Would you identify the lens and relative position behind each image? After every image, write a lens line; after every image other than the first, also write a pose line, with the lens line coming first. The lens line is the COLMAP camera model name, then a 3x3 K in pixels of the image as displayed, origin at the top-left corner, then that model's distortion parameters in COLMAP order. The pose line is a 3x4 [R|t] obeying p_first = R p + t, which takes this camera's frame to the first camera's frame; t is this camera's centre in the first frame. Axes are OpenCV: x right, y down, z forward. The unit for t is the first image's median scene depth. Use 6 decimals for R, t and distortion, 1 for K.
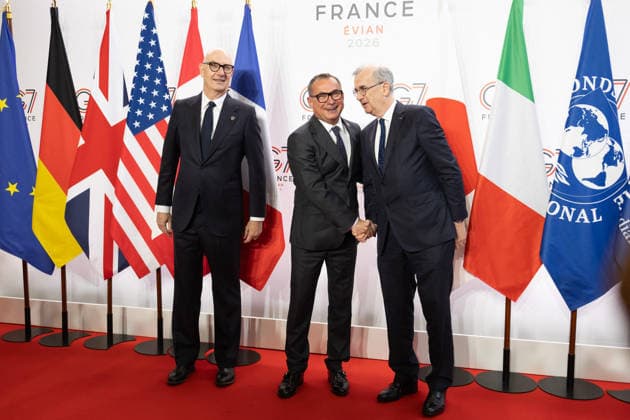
lens RADIAL K [[626.2, 0, 307.3], [0, 626.2, 193.7], [0, 0, 1]] dist [-0.003632, 0.000000]
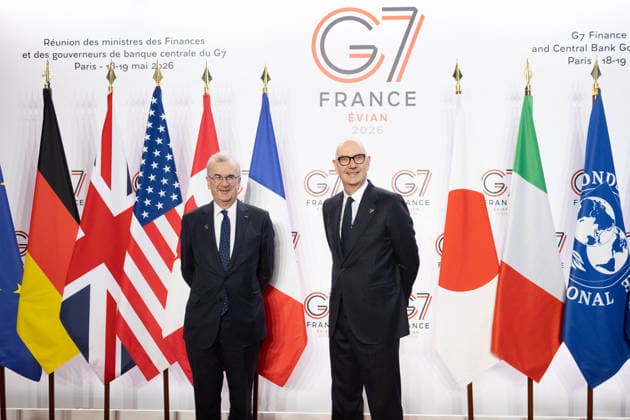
lens RADIAL K [[626.2, 0, 317.4], [0, 626.2, 200.3], [0, 0, 1]] dist [-0.003632, 0.000000]
pose [[0.977591, -0.011593, 0.210193, -0.216603], [0.025642, 0.997605, -0.064233, -0.065299], [-0.208945, 0.068184, 0.975547, 0.028071]]
